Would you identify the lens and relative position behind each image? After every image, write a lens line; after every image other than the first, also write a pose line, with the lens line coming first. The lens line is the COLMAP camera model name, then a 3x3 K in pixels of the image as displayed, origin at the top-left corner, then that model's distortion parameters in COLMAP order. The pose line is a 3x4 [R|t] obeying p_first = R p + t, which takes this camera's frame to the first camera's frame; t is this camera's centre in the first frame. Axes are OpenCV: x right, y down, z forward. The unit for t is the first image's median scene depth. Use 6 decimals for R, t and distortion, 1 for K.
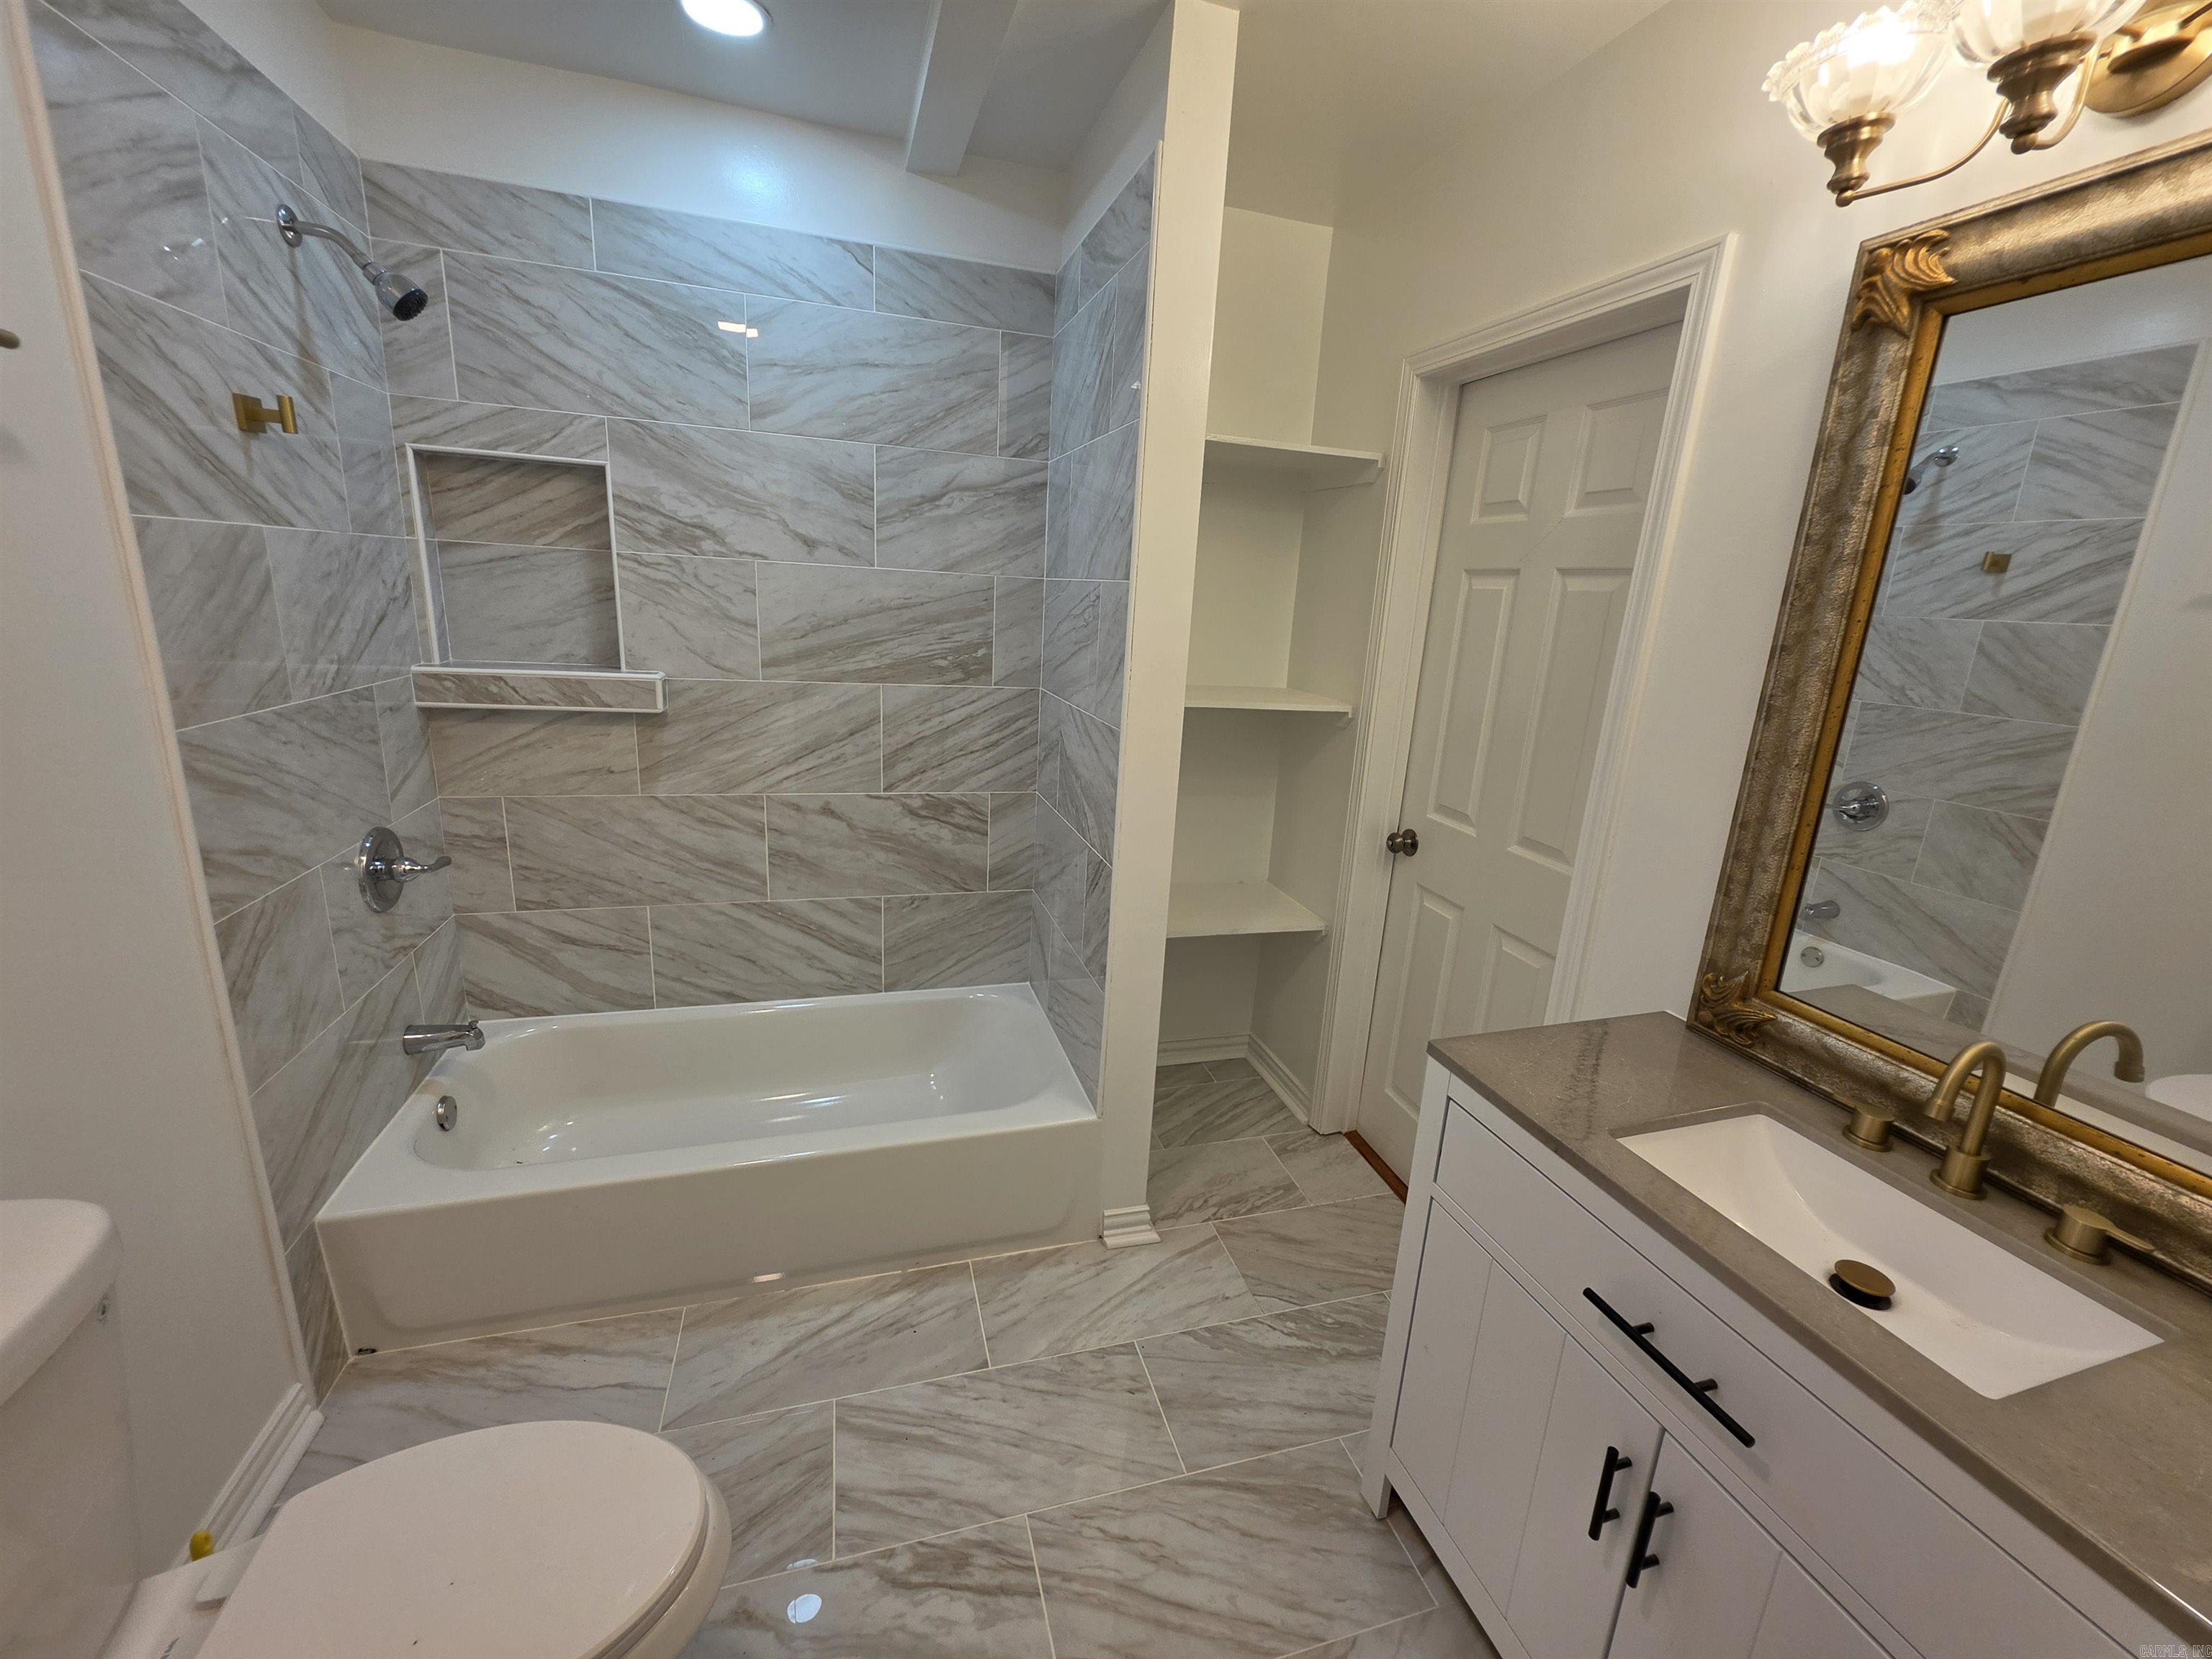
lens RADIAL K [[887.3, 0, 1110.4], [0, 887.3, 826.3], [0, 0, 1]] dist [-0.005936, 0.001841]
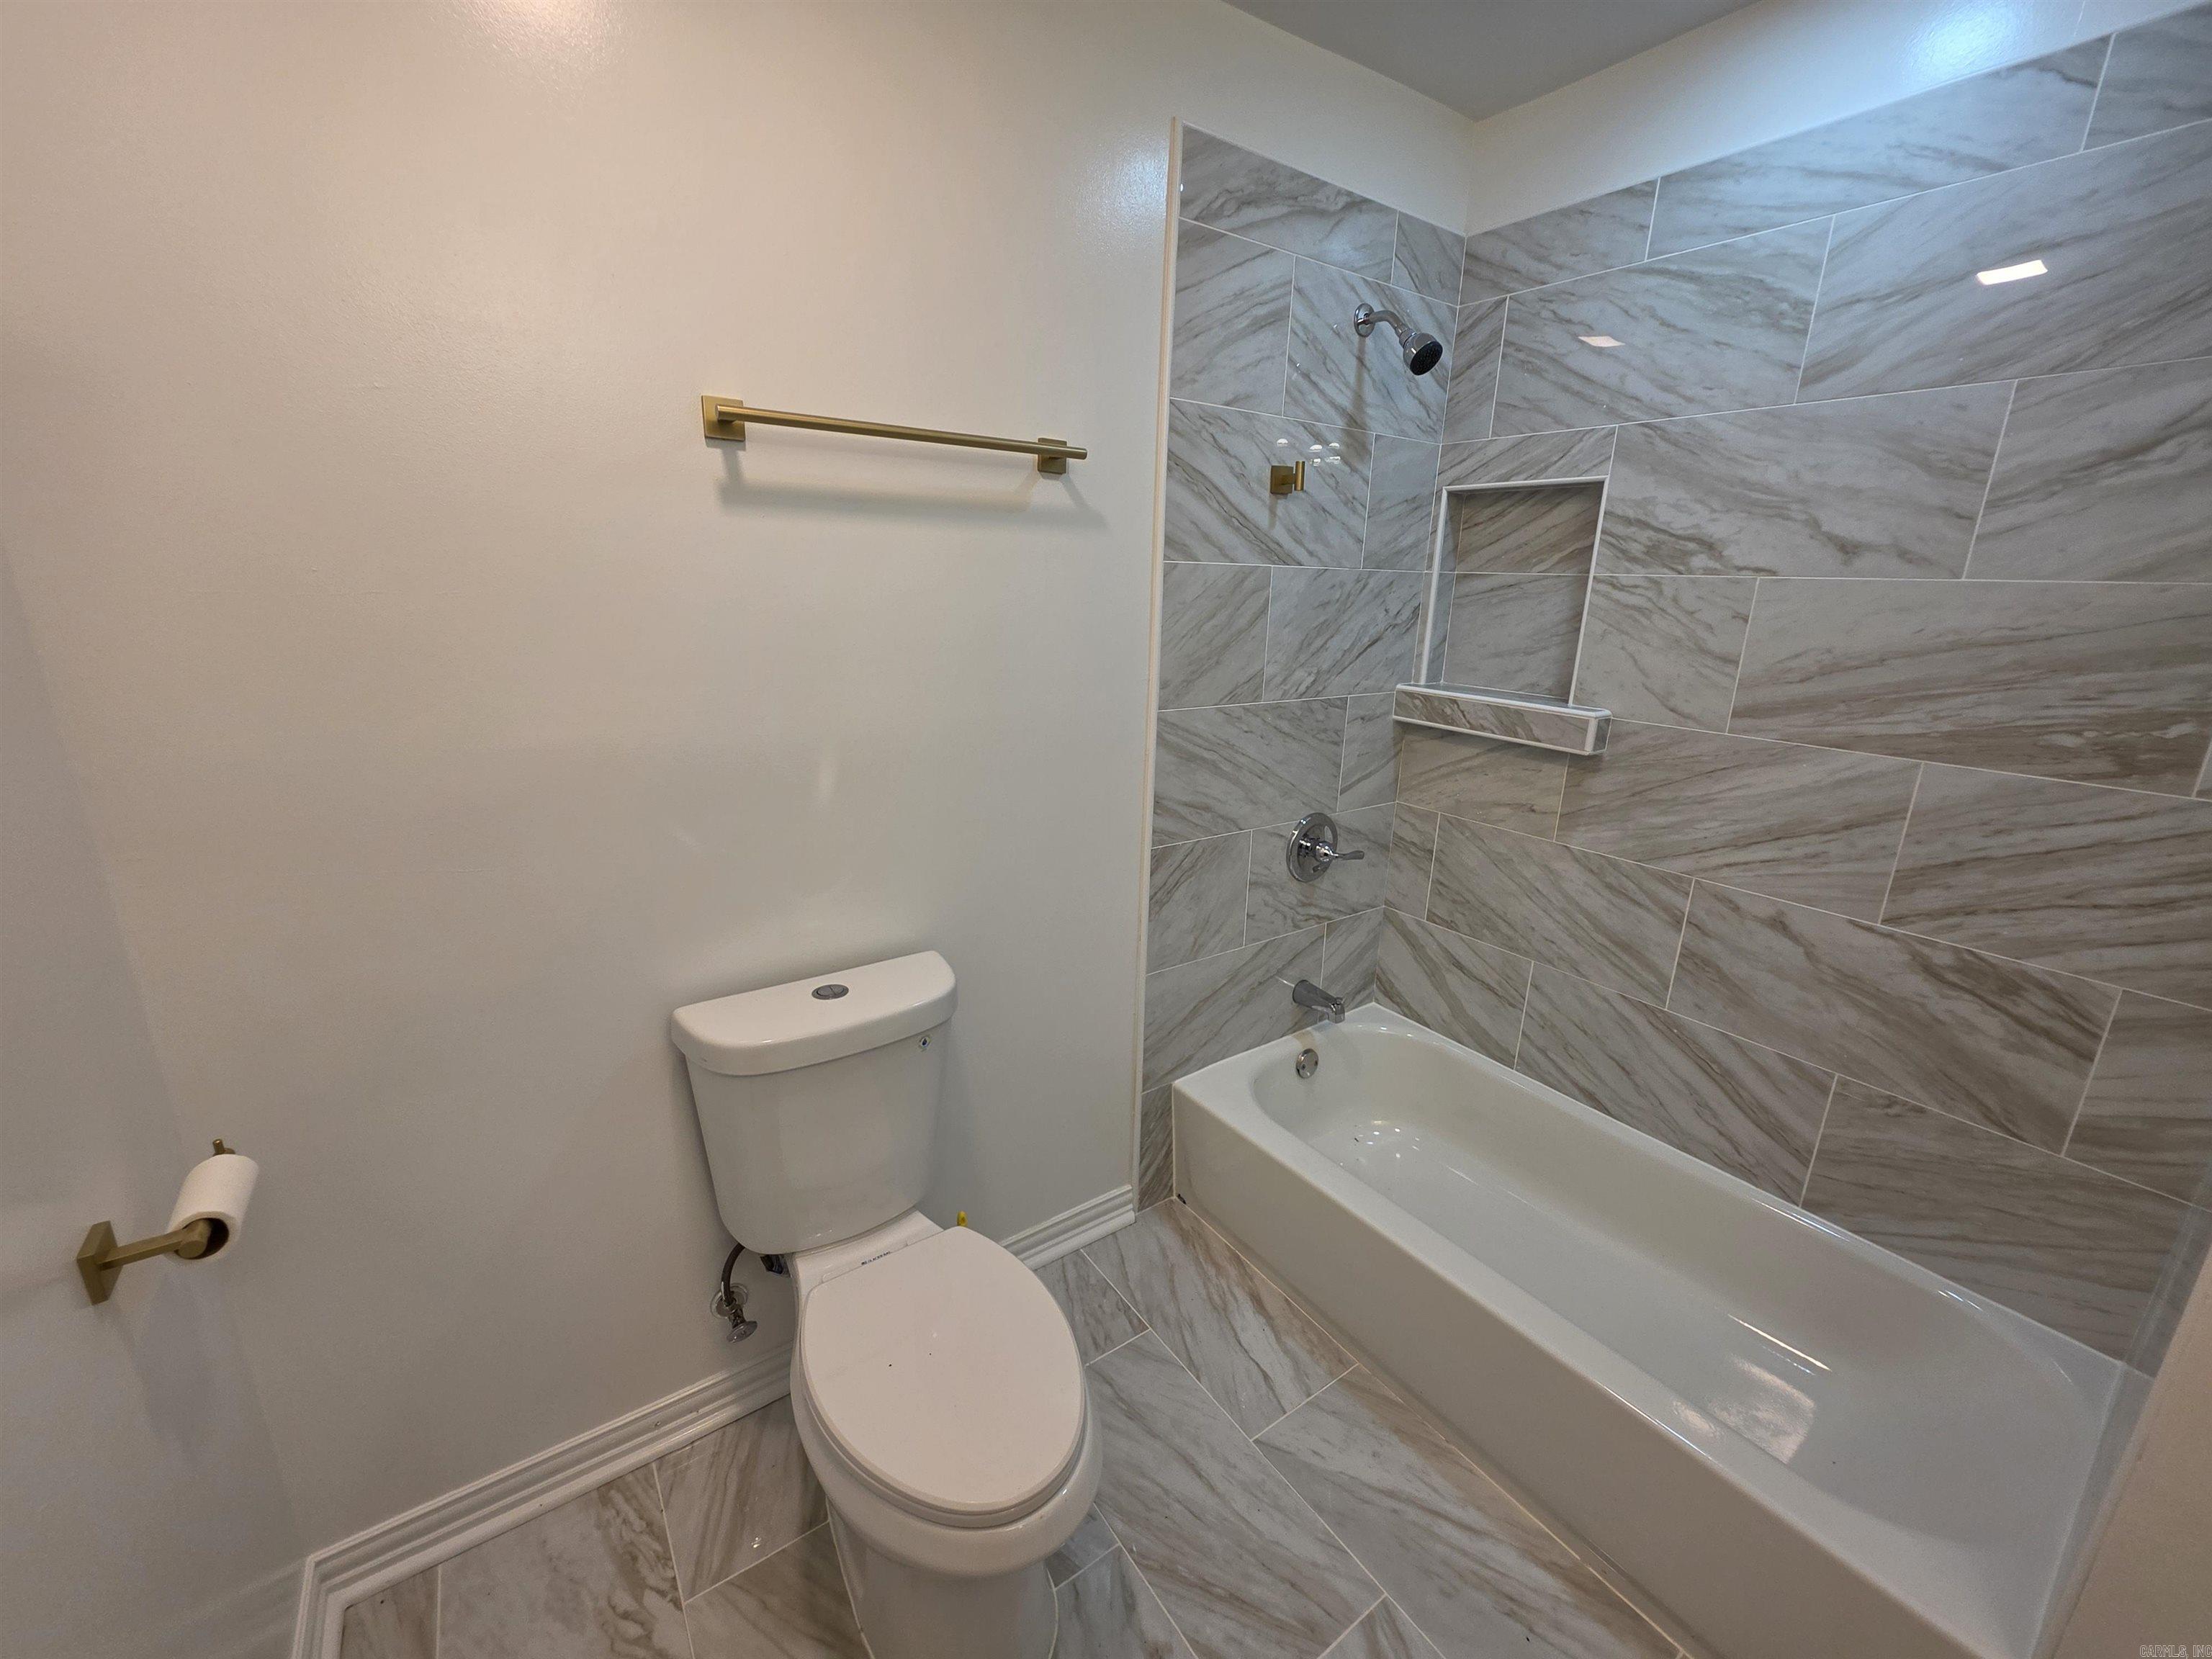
lens RADIAL K [[887.3, 0, 1107.9], [0, 887.3, 824.6], [0, 0, 1]] dist [-0.005936, 0.001841]
pose [[0.316637, 0.205614, -0.925993, 0.174380], [-0.249454, 0.959910, 0.127846, -0.058279], [0.915158, 0.190512, 0.355234, 0.277759]]
